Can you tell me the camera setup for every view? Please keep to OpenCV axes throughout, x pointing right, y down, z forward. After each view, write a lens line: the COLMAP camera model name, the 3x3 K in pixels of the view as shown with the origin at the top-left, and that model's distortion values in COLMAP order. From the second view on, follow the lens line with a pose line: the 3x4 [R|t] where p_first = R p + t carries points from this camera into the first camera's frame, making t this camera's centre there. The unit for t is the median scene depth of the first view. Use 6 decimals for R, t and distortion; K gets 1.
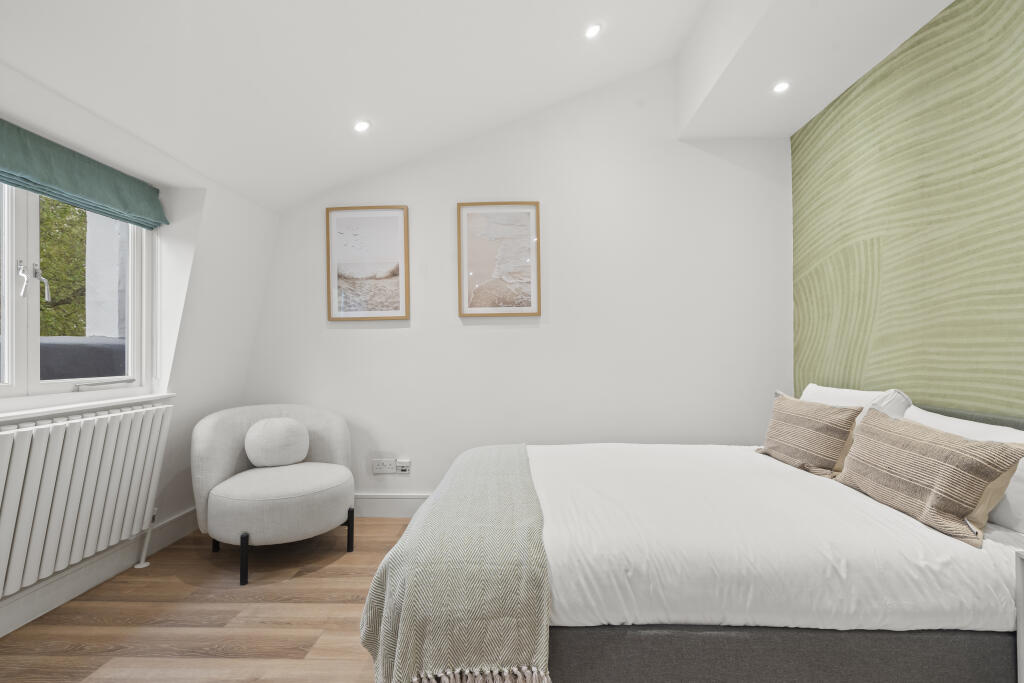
lens RADIAL K [[461.6, 0, 511.1], [0, 461.6, 354.0], [0, 0, 1]] dist [-0.000045, 0.000156]
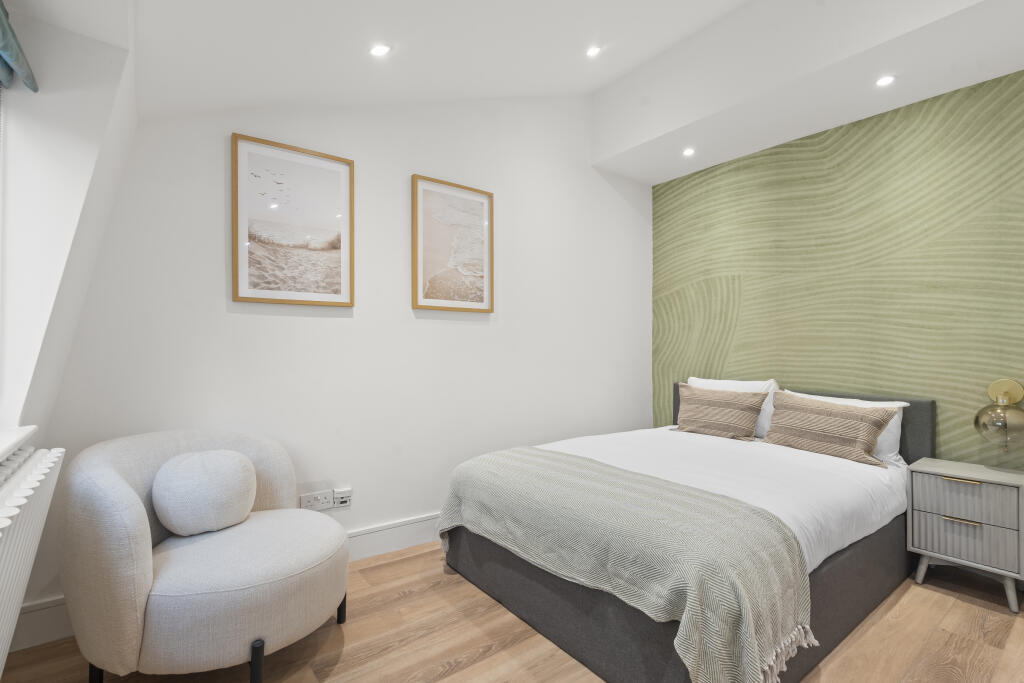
lens RADIAL K [[470.9, 0, 513.0], [0, 470.9, 349.5], [0, 0, 1]] dist [0.002161, 0.000619]
pose [[0.780678, 0.012072, 0.624817, -0.650853], [-0.010847, 0.999925, -0.005767, -0.002007], [-0.624839, -0.002275, 0.780750, 0.268528]]
